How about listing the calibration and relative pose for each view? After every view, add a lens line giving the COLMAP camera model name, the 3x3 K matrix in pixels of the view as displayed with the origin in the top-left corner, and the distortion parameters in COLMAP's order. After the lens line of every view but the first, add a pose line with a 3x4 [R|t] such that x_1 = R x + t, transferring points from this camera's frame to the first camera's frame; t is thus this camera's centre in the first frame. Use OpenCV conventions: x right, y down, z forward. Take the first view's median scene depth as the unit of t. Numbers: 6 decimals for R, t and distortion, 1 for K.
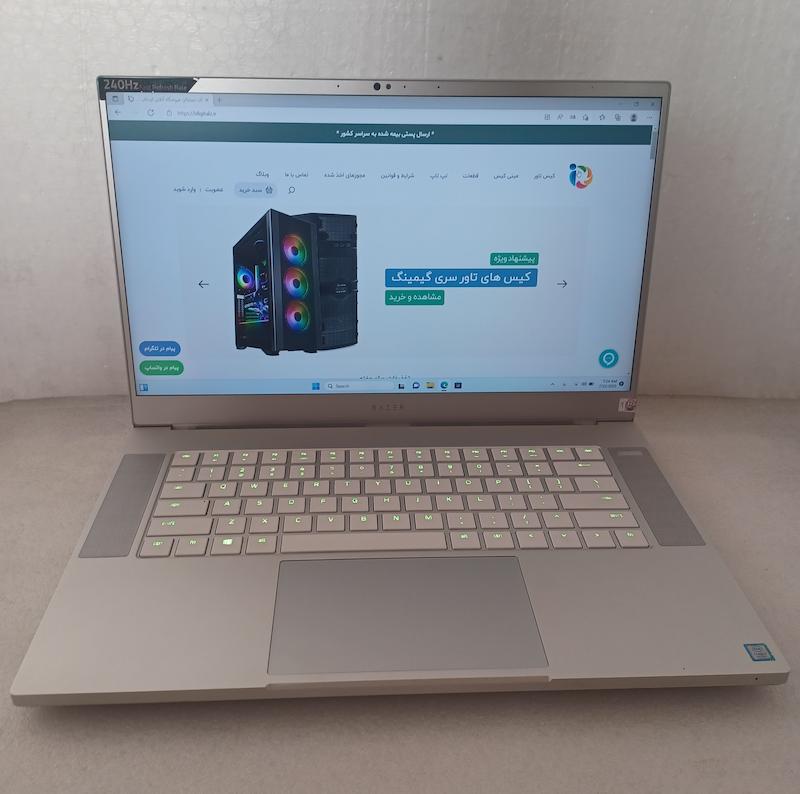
lens RADIAL K [[821.3, 0, 407.9], [0, 821.3, 406.4], [0, 0, 1]] dist [0.070857, 0.000000]
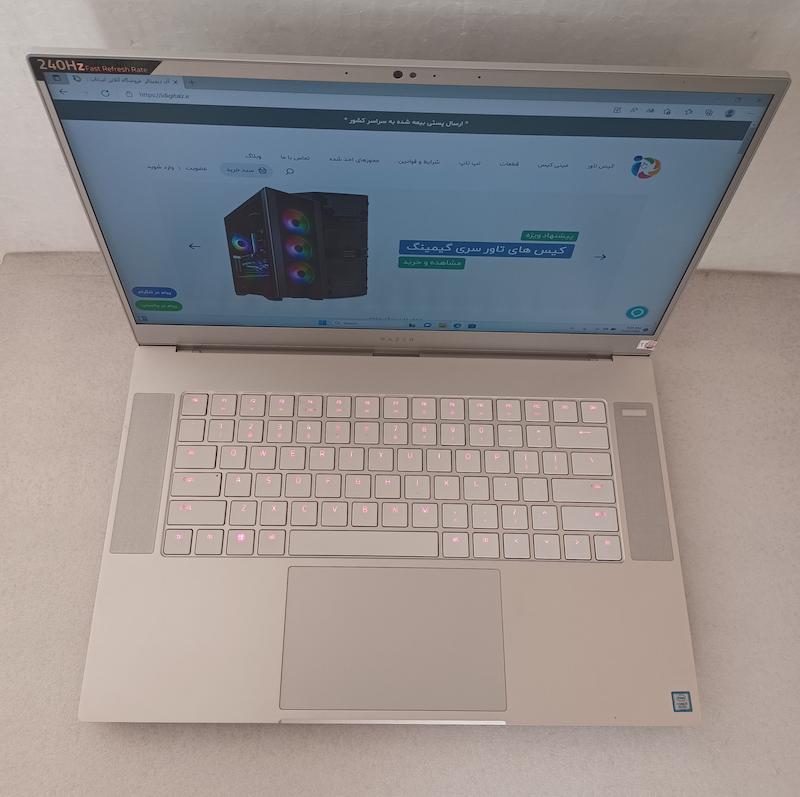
lens RADIAL K [[819.4, 0, 409.8], [0, 819.4, 377.3], [0, 0, 1]] dist [0.059154, 0.000000]
pose [[0.997404, 0.071952, -0.002945, -0.004070], [-0.055642, 0.795981, 0.602759, -0.599034], [0.045714, -0.601030, 0.797918, 0.226626]]
